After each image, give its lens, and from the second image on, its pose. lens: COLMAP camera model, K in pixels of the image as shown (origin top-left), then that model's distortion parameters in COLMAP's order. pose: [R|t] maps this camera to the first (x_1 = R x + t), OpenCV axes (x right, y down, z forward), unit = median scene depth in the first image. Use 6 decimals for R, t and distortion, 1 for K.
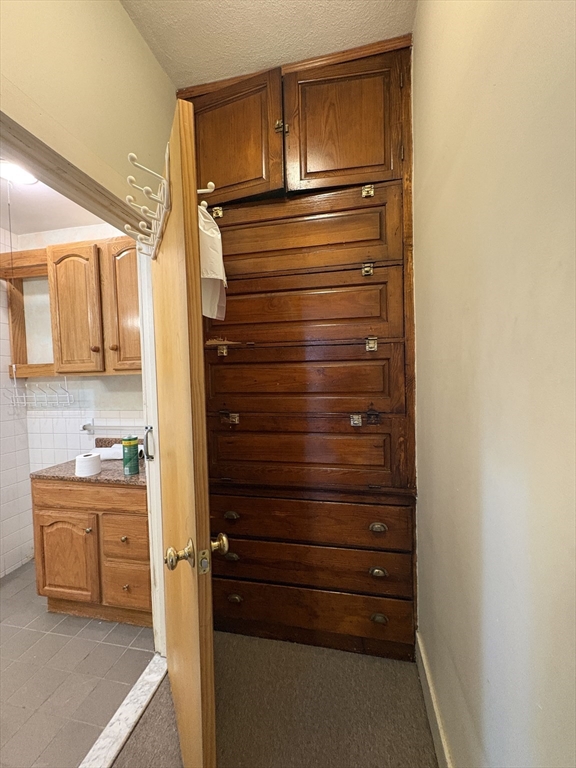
lens RADIAL K [[304.3, 0, 288.2], [0, 304.3, 383.3], [0, 0, 1]] dist [-0.001739, 0.000293]
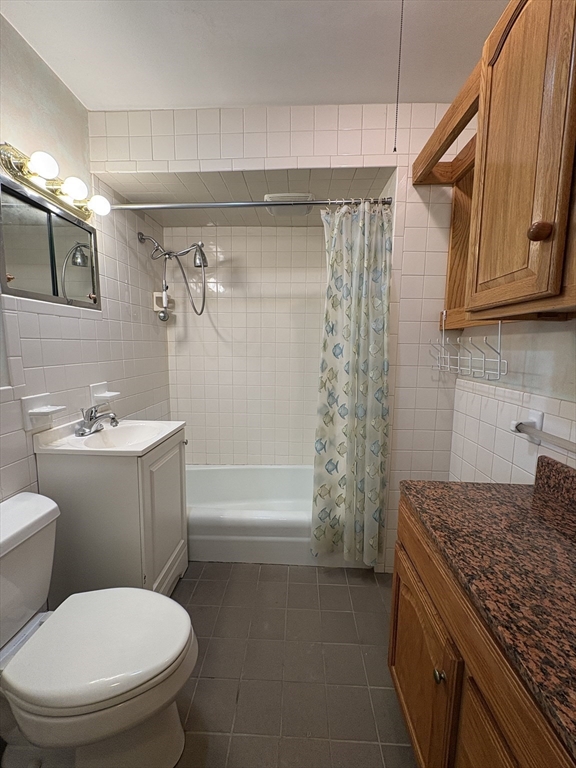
lens RADIAL K [[304.3, 0, 288.2], [0, 304.3, 383.3], [0, 0, 1]] dist [-0.001739, 0.000293]
pose [[0.159741, 0.151509, -0.975463, -0.258780], [-0.047426, 0.988189, 0.145719, 0.019995], [0.986019, 0.022985, 0.165040, 0.547057]]
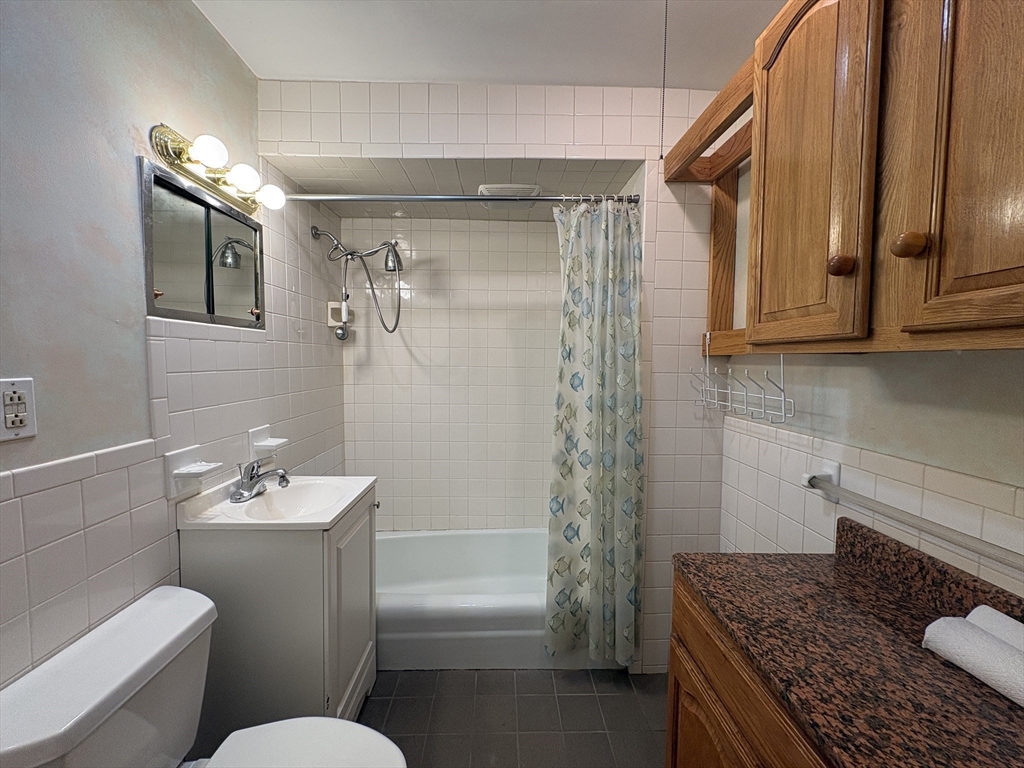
lens RADIAL K [[405.7, 0, 510.6], [0, 405.7, 383.5], [0, 0, 1]] dist [-0.001739, 0.000293]
pose [[0.223777, 0.086643, -0.970782, -0.250004], [-0.047183, 0.995836, 0.078003, -0.008145], [0.973498, 0.028349, 0.226933, 0.485081]]
